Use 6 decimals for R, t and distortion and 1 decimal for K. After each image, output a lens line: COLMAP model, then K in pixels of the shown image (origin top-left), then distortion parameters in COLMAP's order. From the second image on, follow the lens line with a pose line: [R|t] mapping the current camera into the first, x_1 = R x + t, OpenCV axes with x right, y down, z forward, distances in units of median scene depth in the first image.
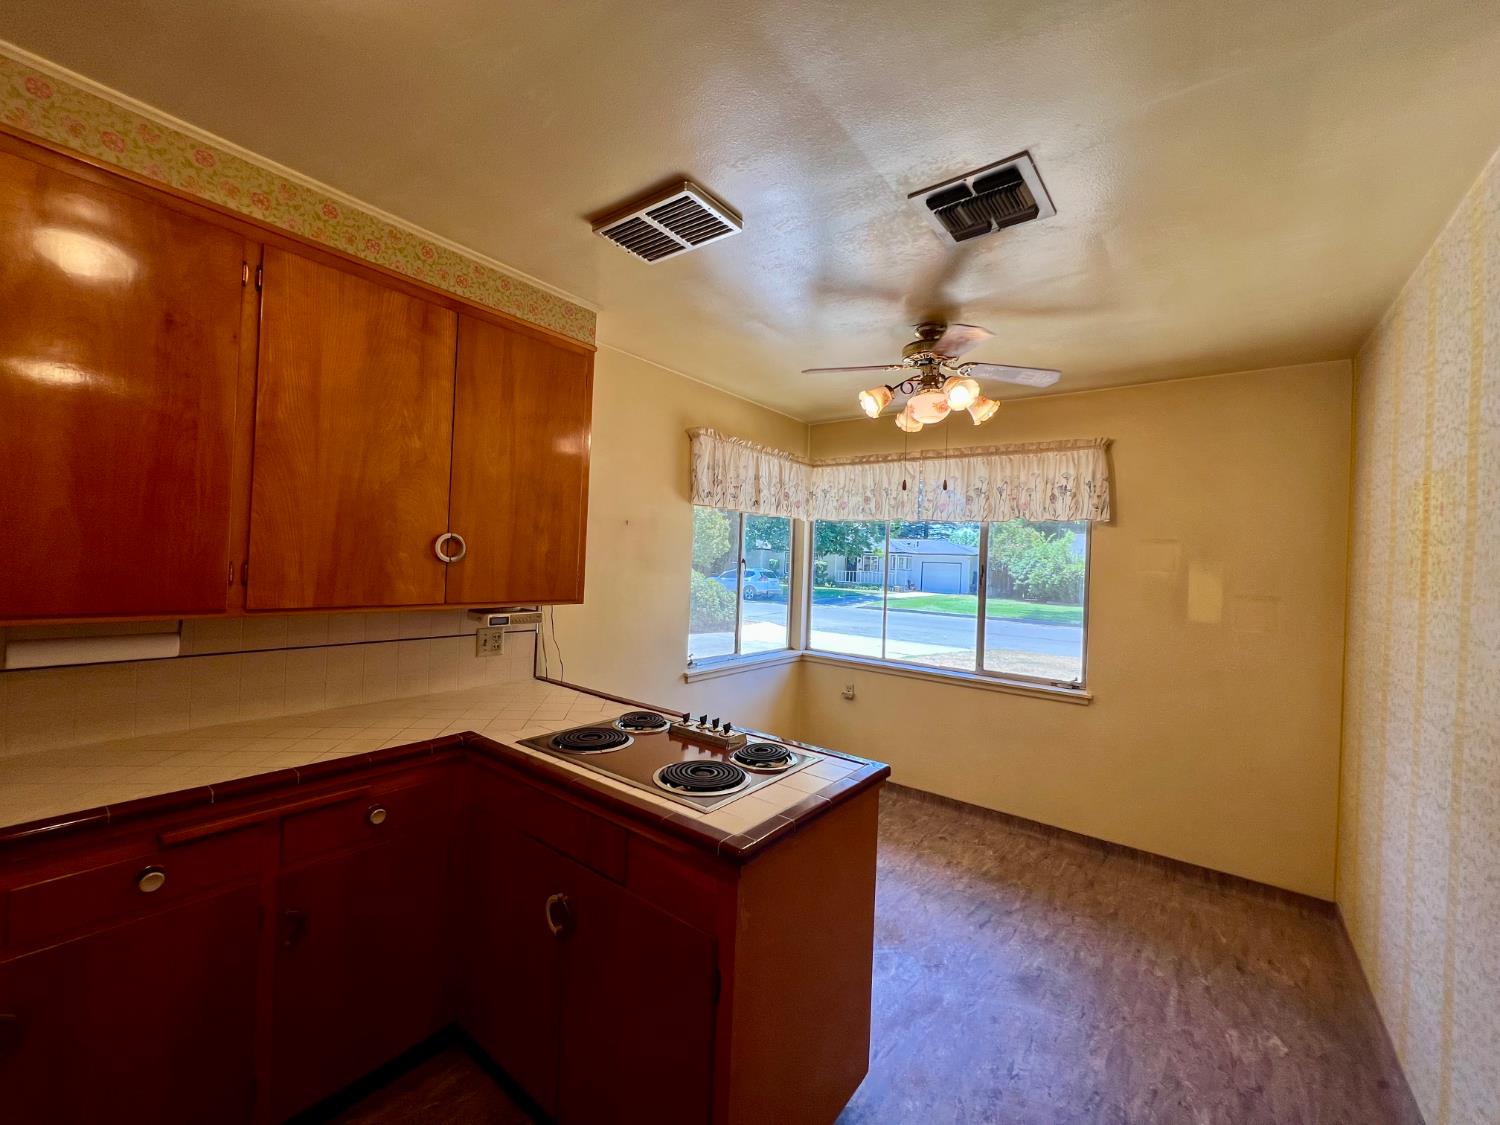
lens RADIAL K [[600.2, 0, 743.1], [0, 600.2, 556.3], [0, 0, 1]] dist [-0.004327, 0.000962]
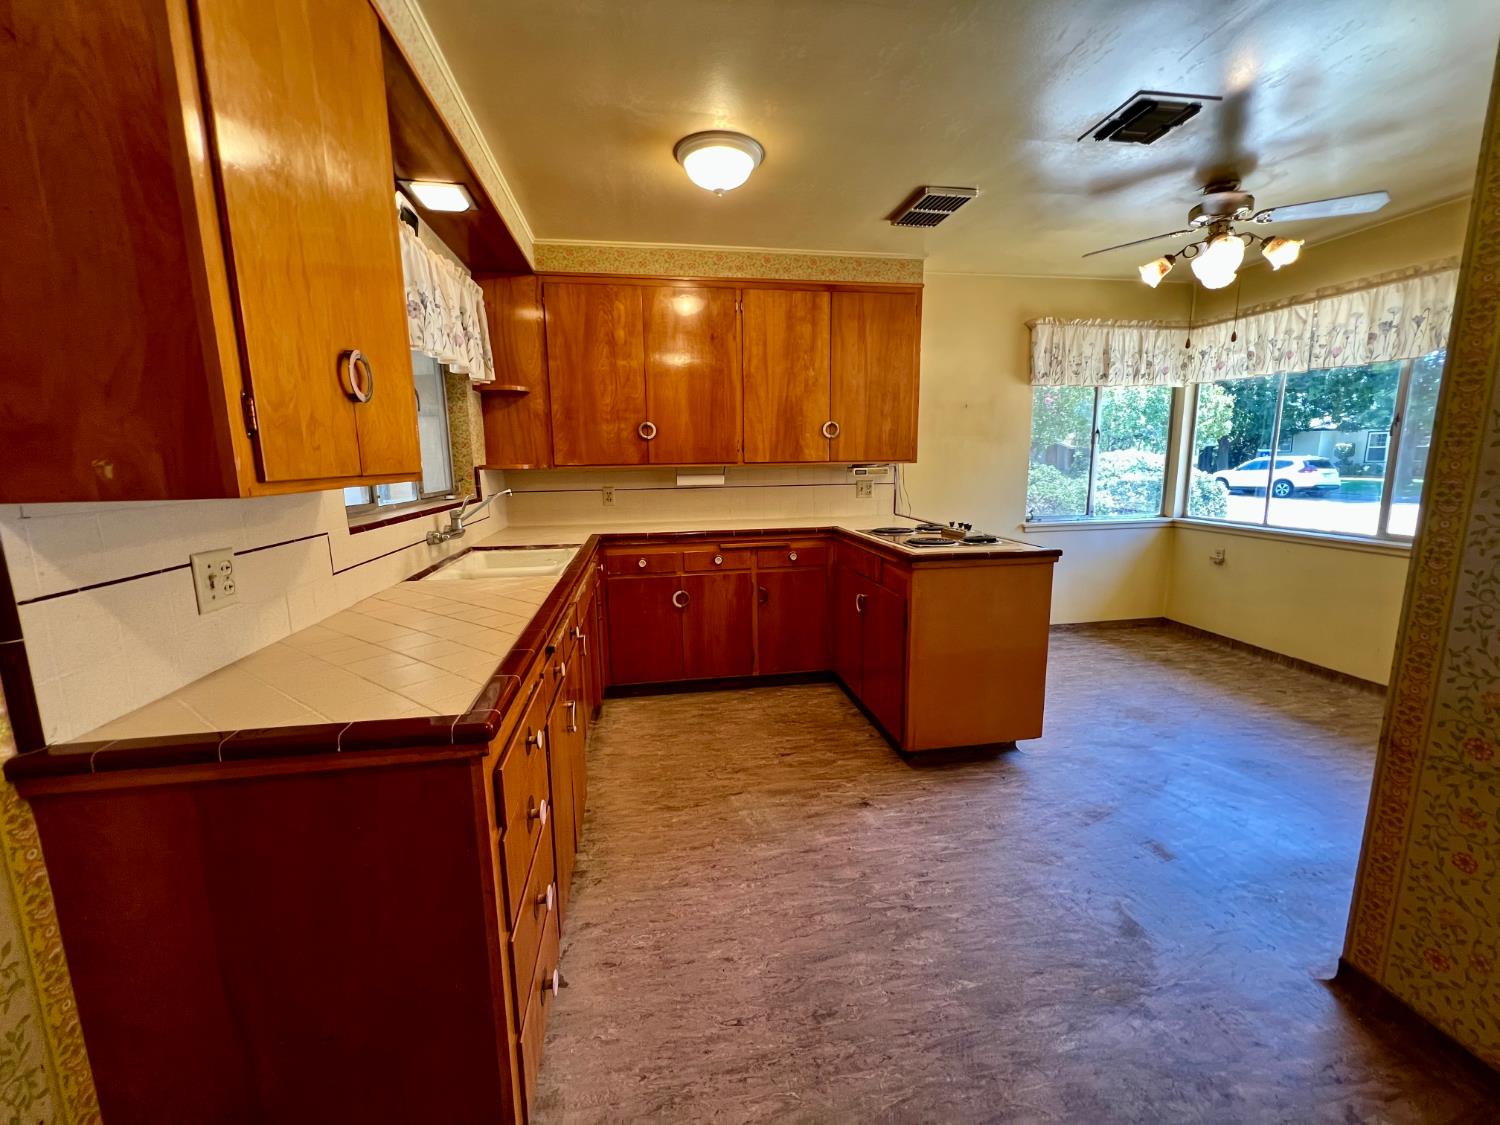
lens RADIAL K [[600.2, 0, 742.6], [0, 600.2, 555.2], [0, 0, 1]] dist [-0.004327, 0.000962]
pose [[0.725520, 0.059953, -0.685584, 0.460727], [0.047942, 0.989375, 0.137253, 0.078411], [0.686529, -0.132449, 0.714937, -0.416501]]
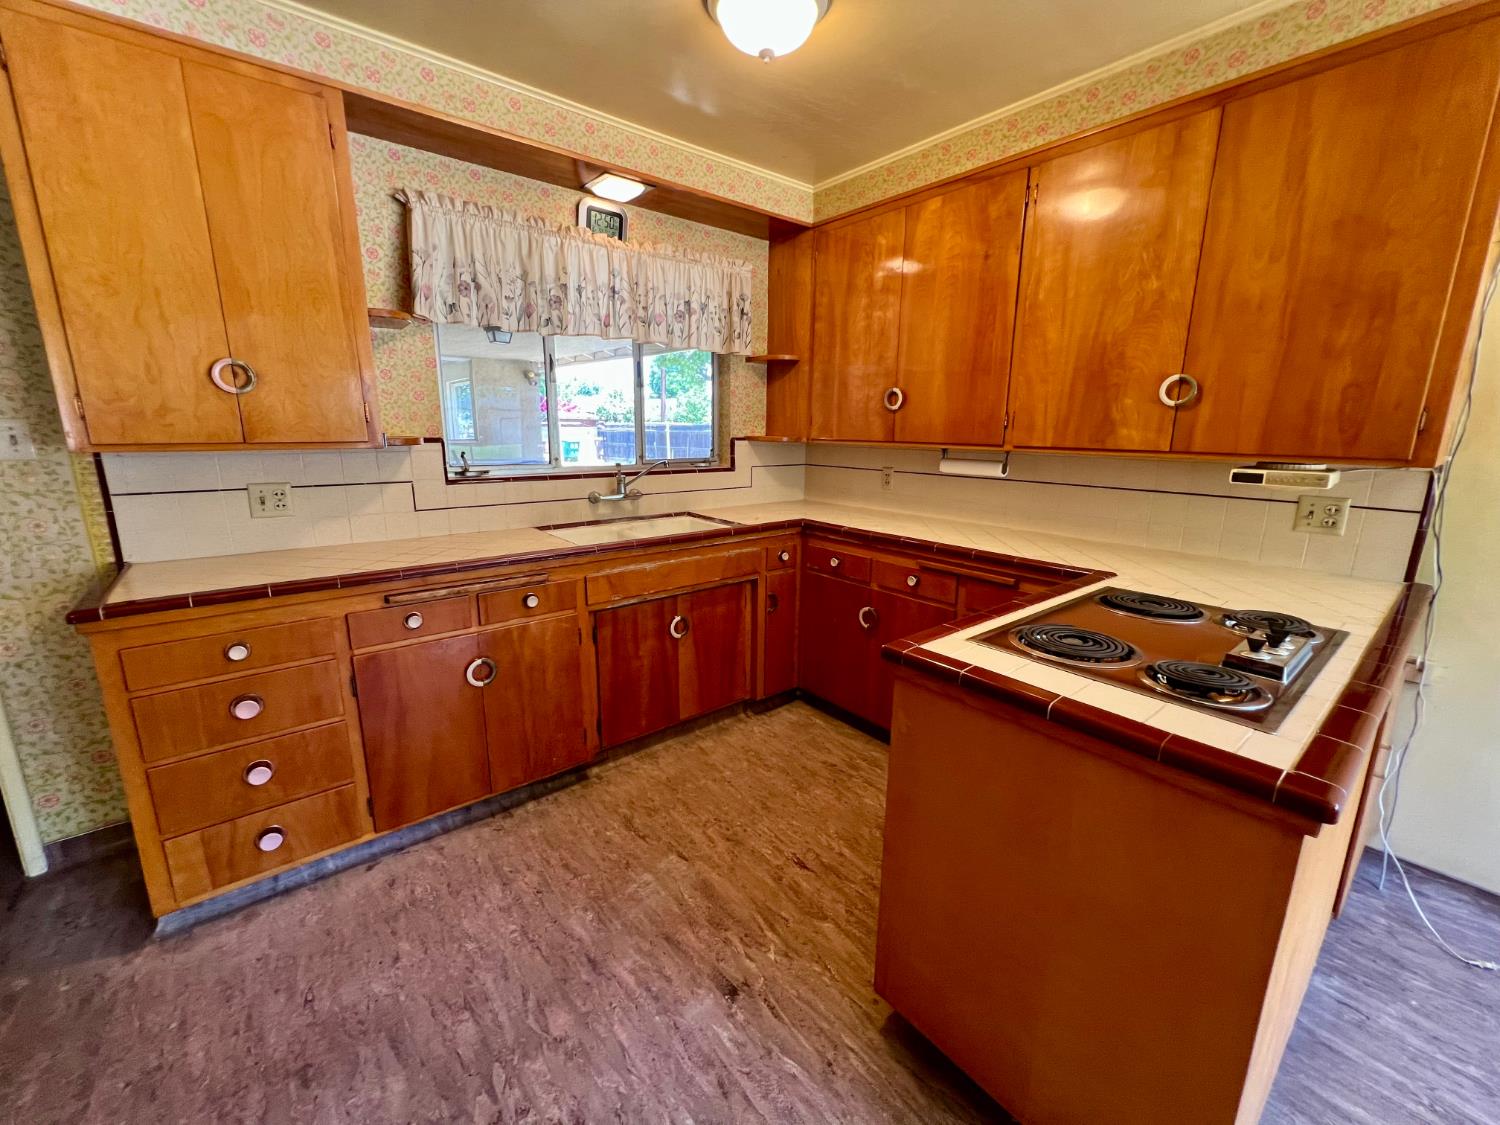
lens RADIAL K [[600.2, 0, 745.4], [0, 600.2, 556.2], [0, 0, 1]] dist [-0.004327, 0.000962]
pose [[-0.226773, 0.166221, -0.959658, 0.480235], [-0.012388, 0.984757, 0.173496, 0.068615], [0.973869, 0.051233, -0.221257, 0.446640]]
